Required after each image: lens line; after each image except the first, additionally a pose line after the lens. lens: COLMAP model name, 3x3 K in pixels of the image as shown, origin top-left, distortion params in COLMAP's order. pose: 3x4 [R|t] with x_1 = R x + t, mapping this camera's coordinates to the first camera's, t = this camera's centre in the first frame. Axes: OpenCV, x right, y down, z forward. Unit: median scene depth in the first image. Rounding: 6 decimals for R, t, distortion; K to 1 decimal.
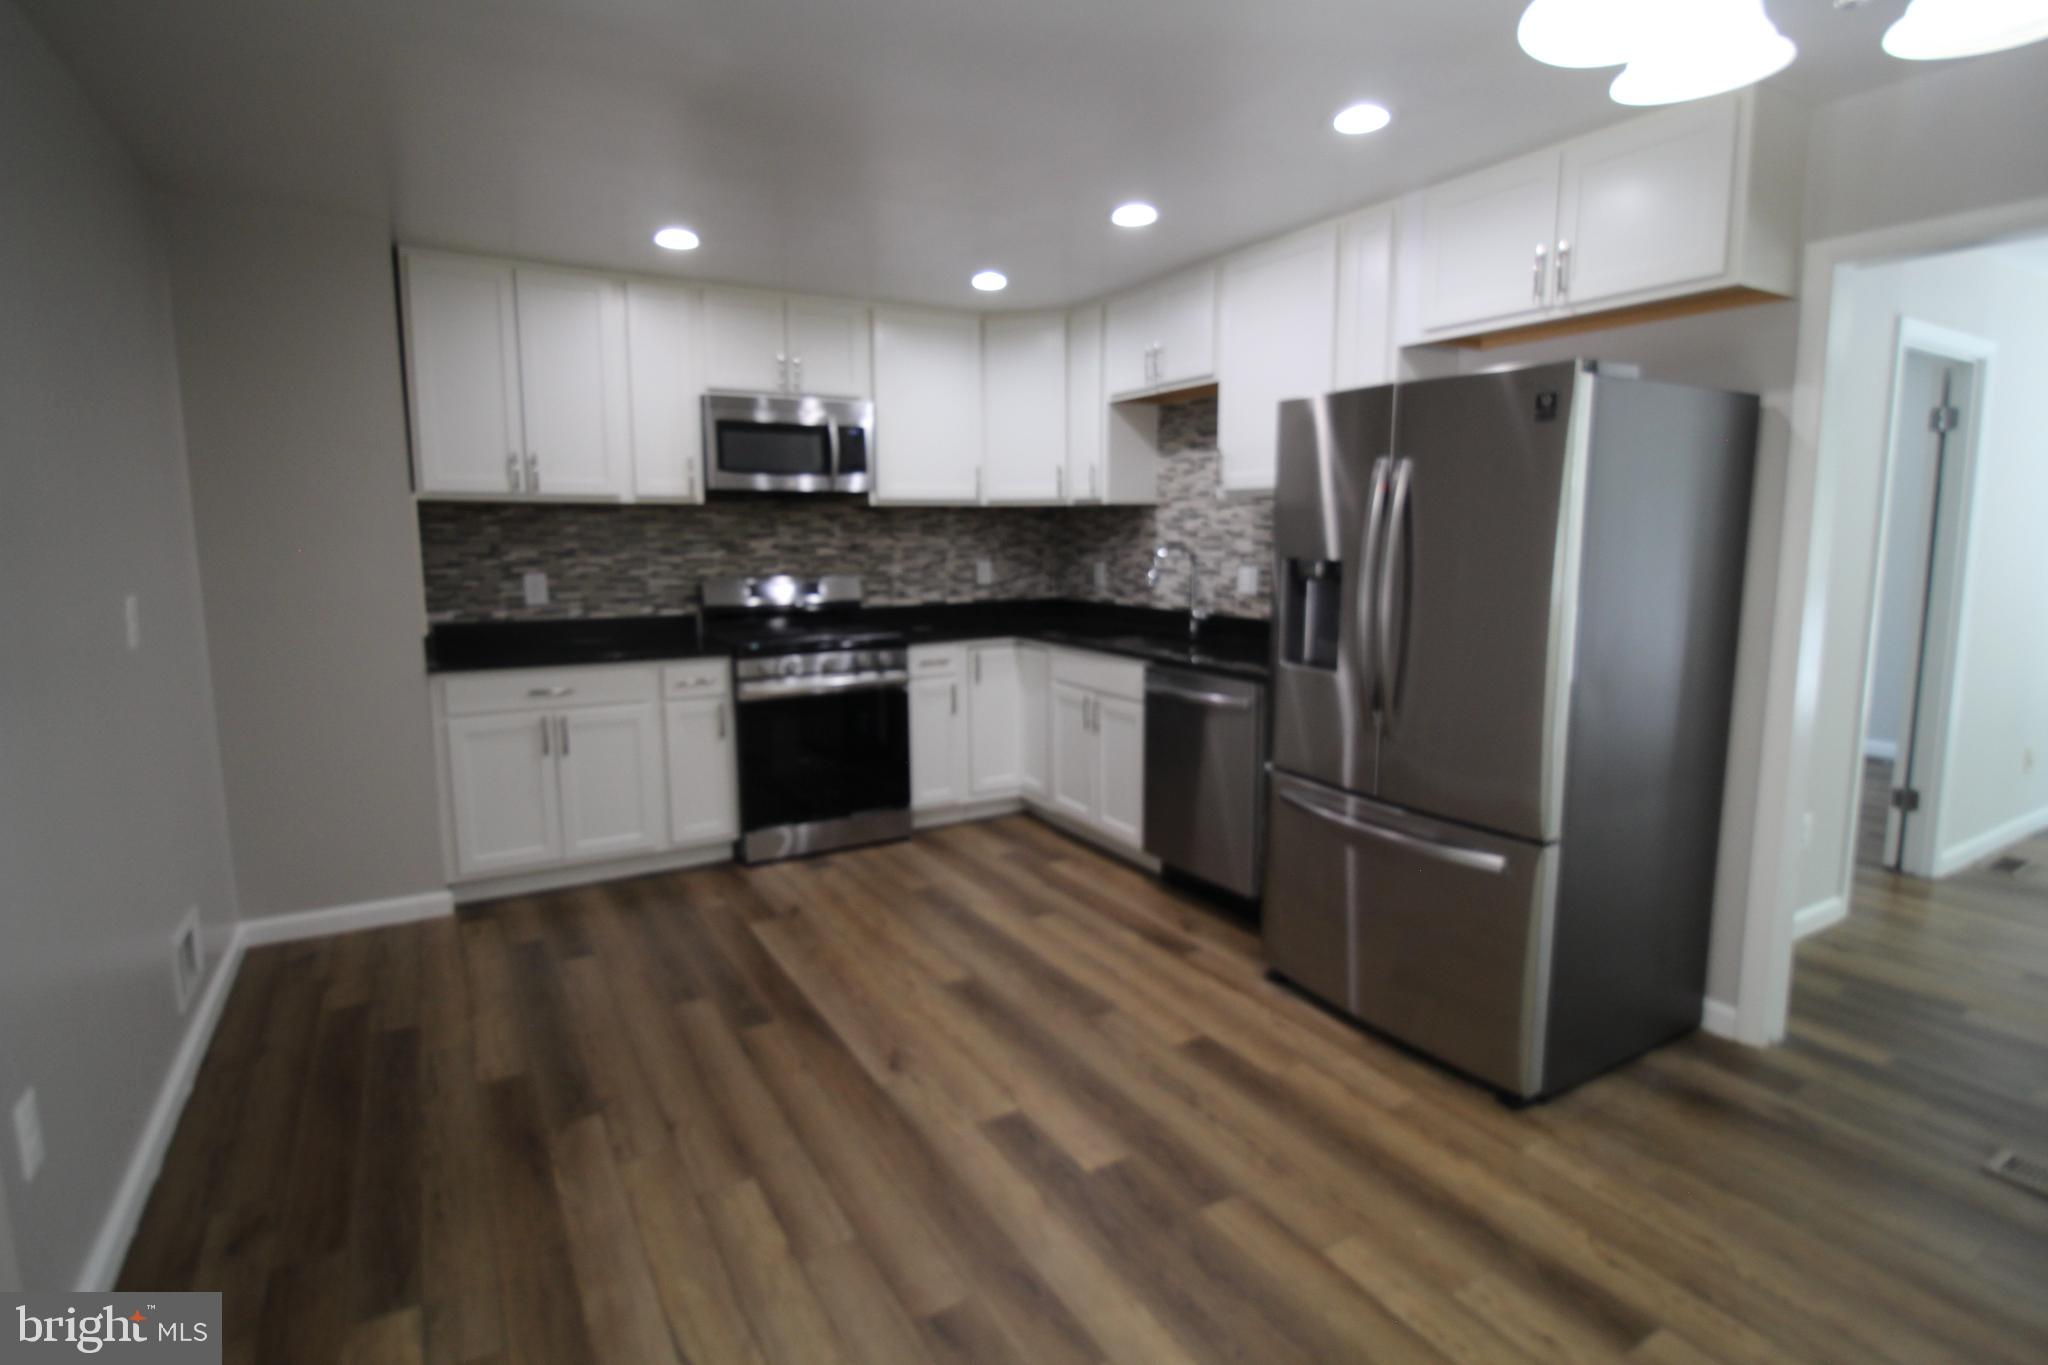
lens RADIAL K [[1017.7, 0, 1006.5], [0, 1017.7, 662.3], [0, 0, 1]] dist [0.002730, -0.010184]
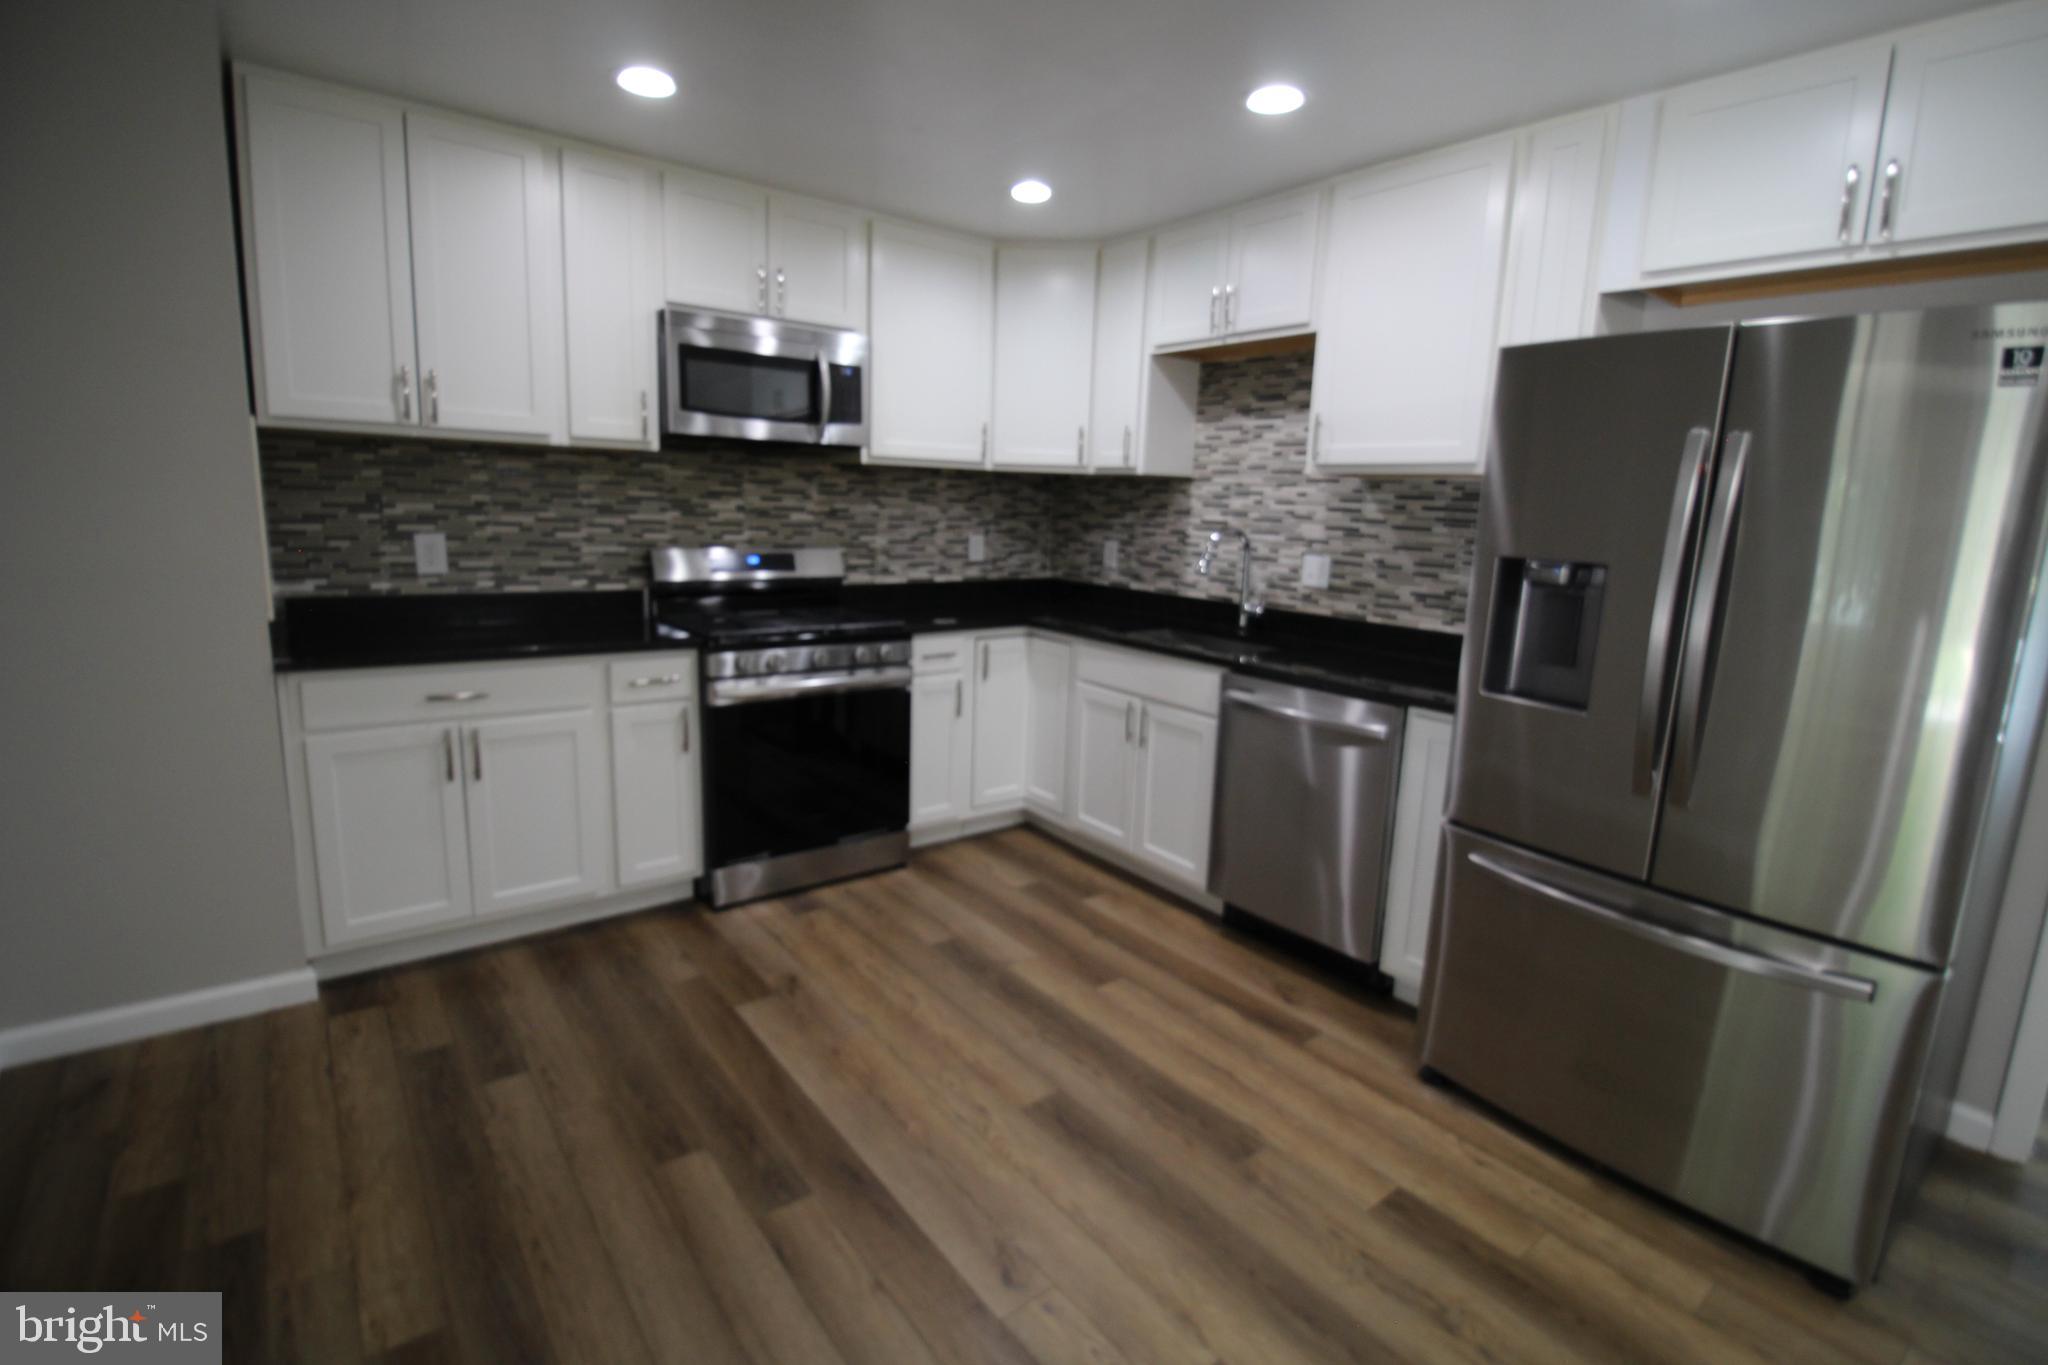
lens RADIAL K [[948.9, 0, 1014.2], [0, 948.9, 663.7], [0, 0, 1]] dist [0.001871, -0.014938]
pose [[0.990617, 0.017636, 0.135523, -0.120518], [-0.023447, 0.998867, 0.041408, -0.028542], [-0.134639, -0.044197, 0.989909, 0.227201]]
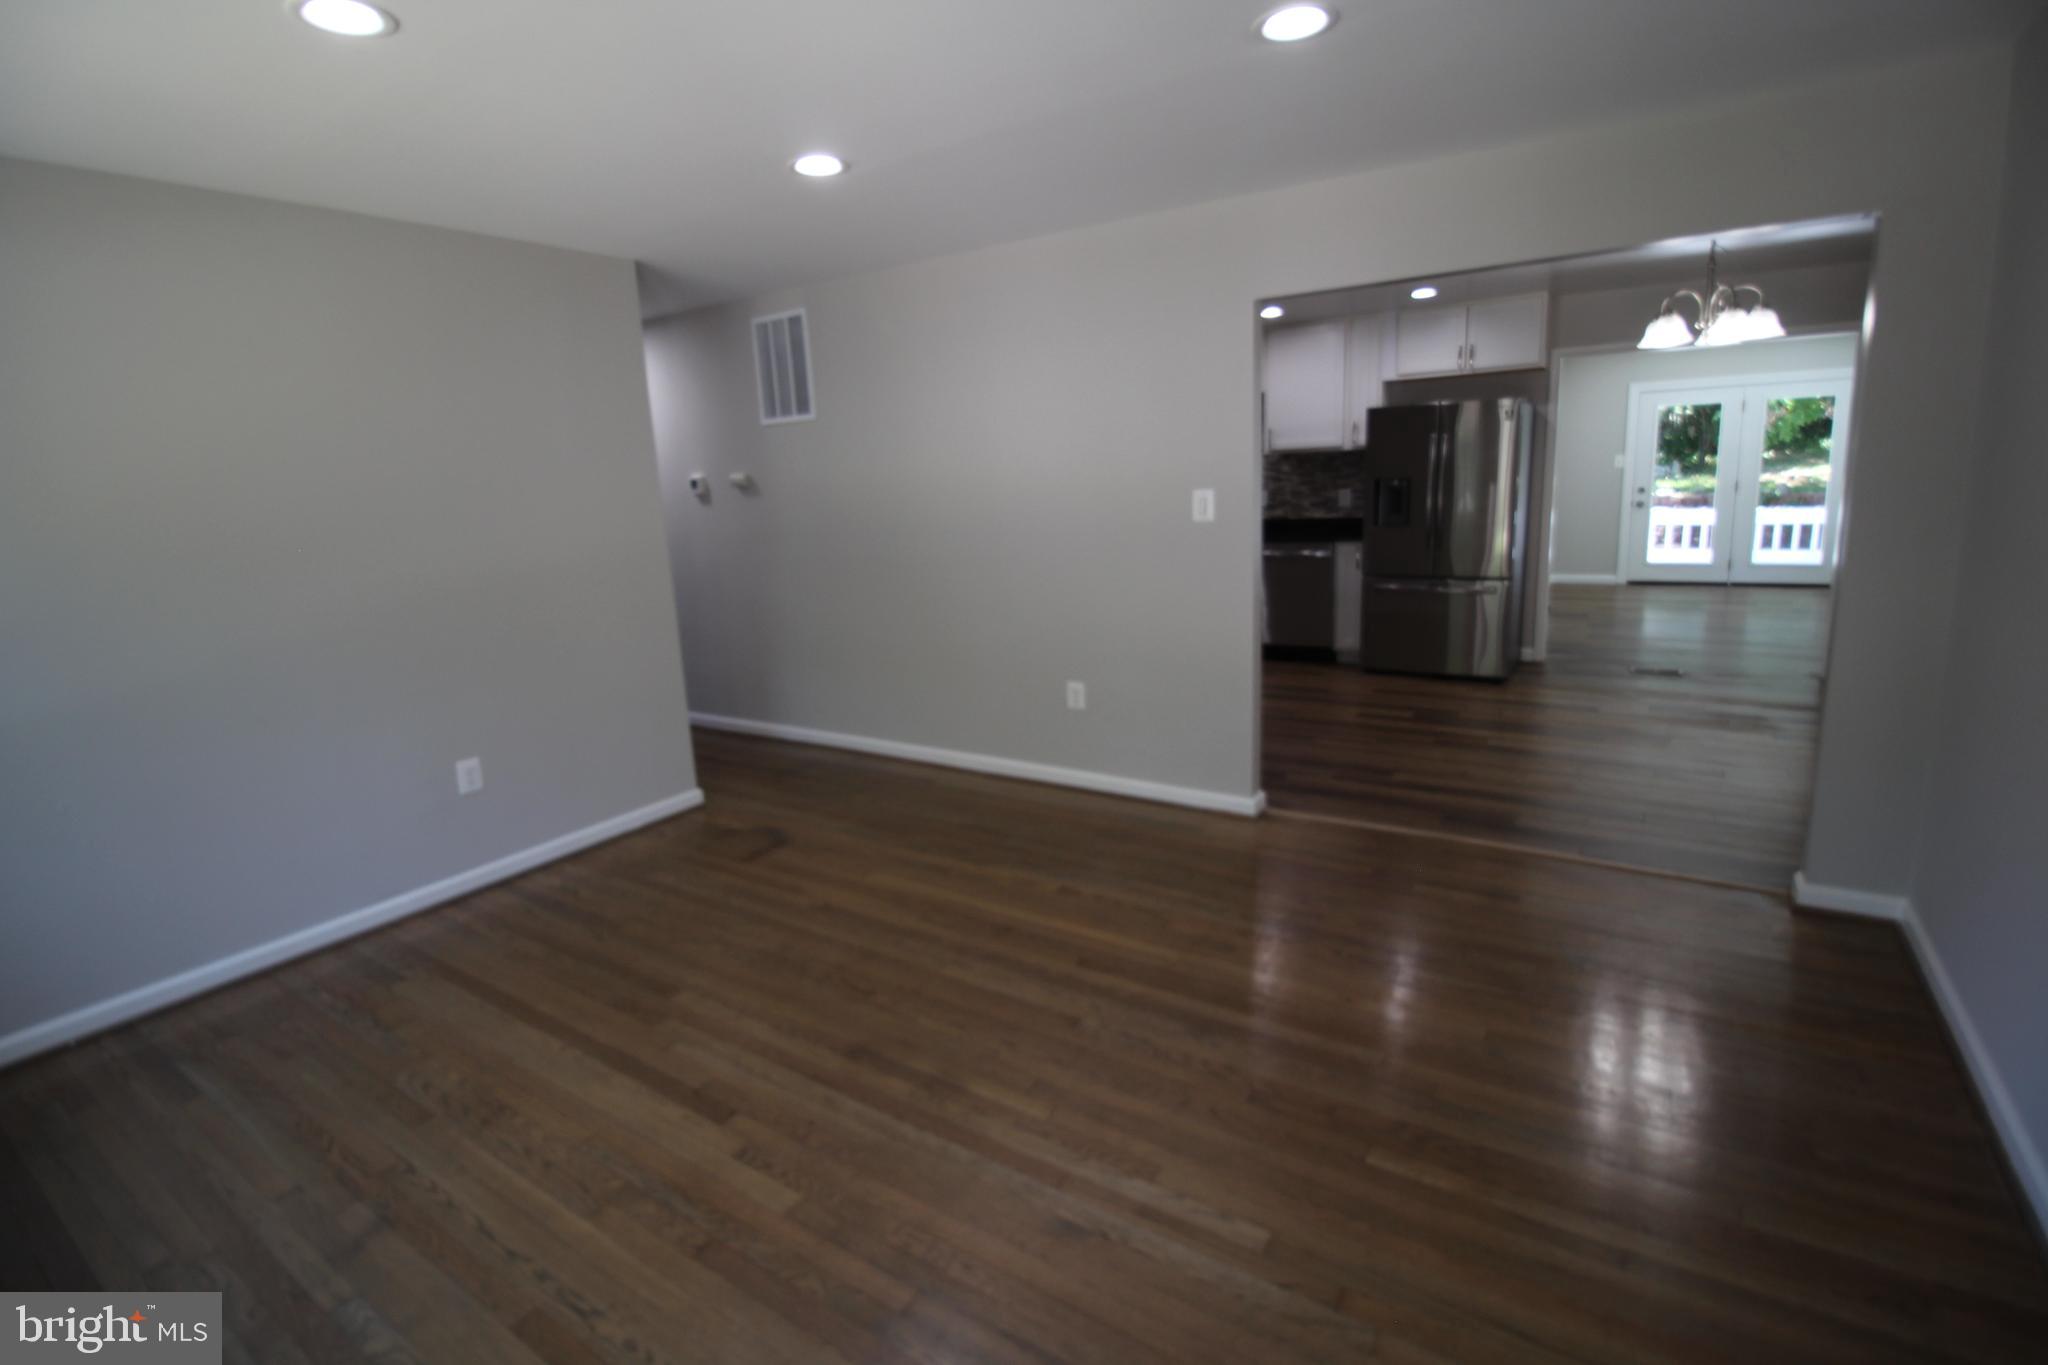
lens RADIAL K [[943.9, 0, 1016.3], [0, 943.9, 670.8], [0, 0, 1]] dist [0.000518, -0.014557]
pose [[0.896569, -0.128076, 0.423982, -0.907294], [0.103186, 0.991337, 0.081261, 0.043685], [-0.430717, -0.029107, 0.902018, -0.361532]]
